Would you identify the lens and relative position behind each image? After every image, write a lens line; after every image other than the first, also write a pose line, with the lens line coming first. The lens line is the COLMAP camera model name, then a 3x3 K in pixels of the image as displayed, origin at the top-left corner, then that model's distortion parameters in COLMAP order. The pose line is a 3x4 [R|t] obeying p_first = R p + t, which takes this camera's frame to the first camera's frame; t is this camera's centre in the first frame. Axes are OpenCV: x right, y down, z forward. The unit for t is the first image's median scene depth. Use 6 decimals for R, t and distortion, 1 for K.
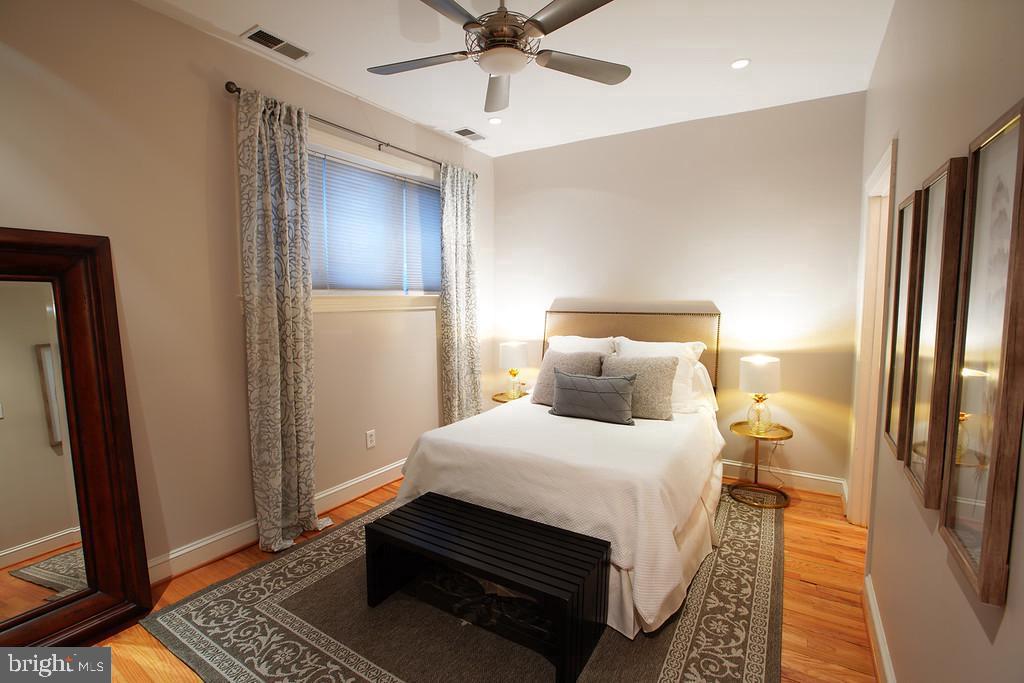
lens RADIAL K [[468.7, 0, 513.3], [0, 468.7, 343.0], [0, 0, 1]] dist [-0.023581, 0.000772]
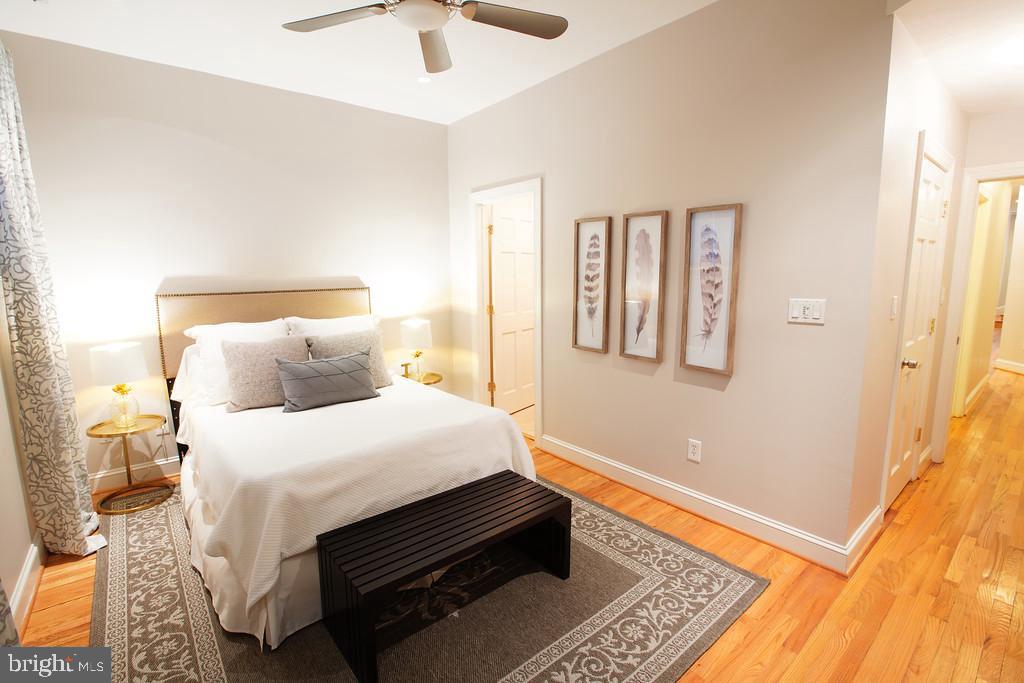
lens RADIAL K [[468.7, 0, 506.0], [0, 468.7, 341.2], [0, 0, 1]] dist [-0.023581, 0.000772]
pose [[0.325997, -0.140730, 0.934837, -0.649737], [0.099111, 0.988496, 0.114246, -0.038627], [-0.940161, 0.055409, 0.336195, 0.402041]]
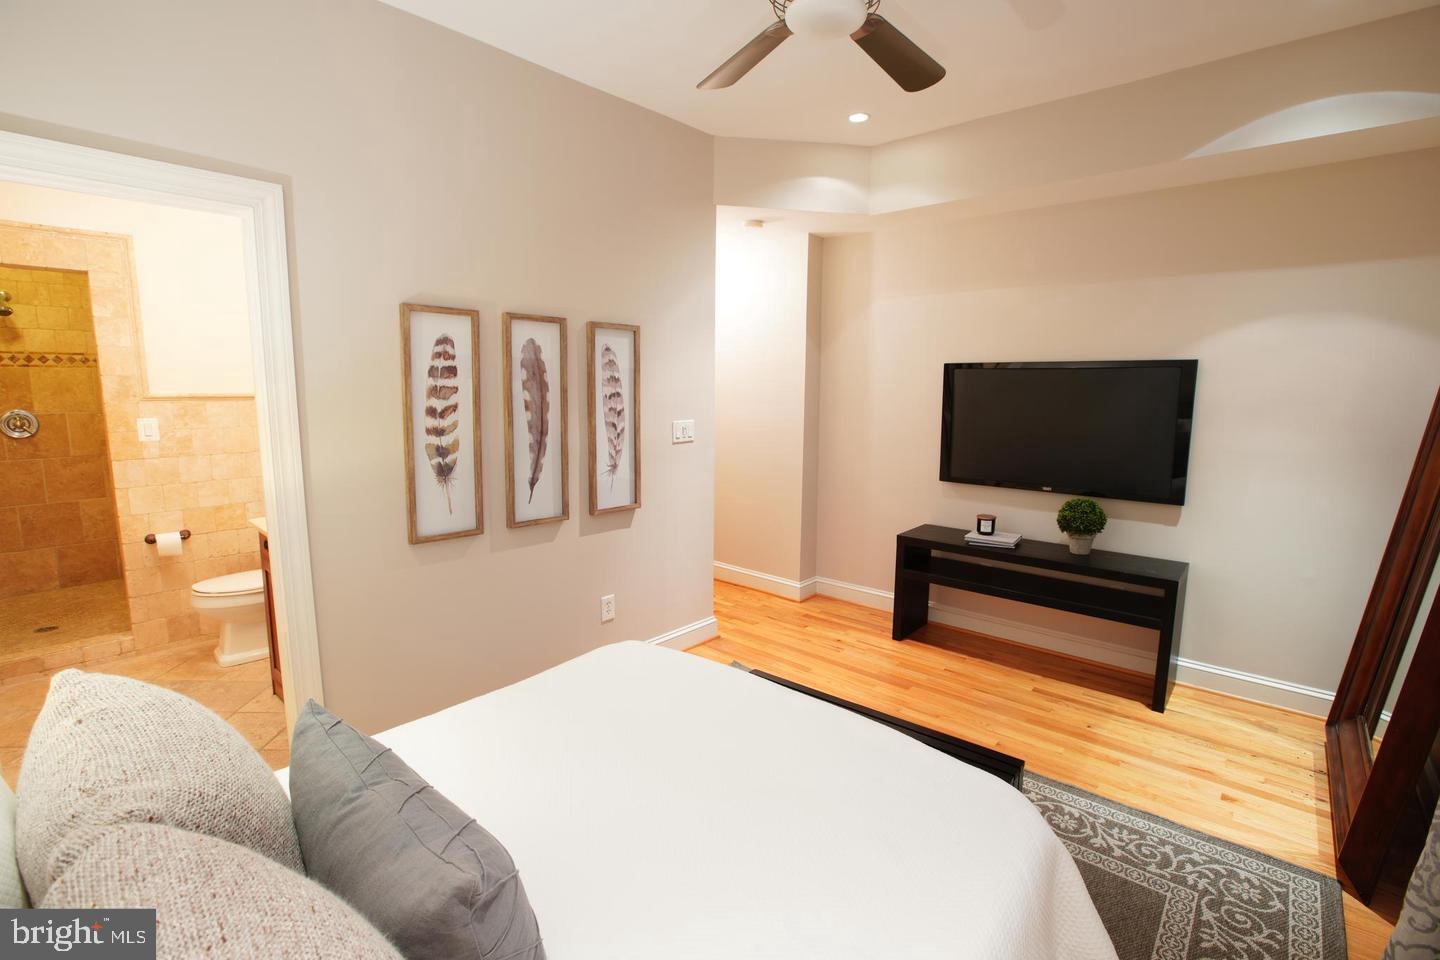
lens RADIAL K [[674.4, 0, 715.8], [0, 674.4, 481.3], [0, 0, 1]] dist [-0.005035, 0.001420]
pose [[-0.983628, -0.028274, 0.177977, -0.042187], [0.015842, 0.970225, 0.241688, -0.164961], [-0.179511, 0.240550, -0.953893, 1.415974]]
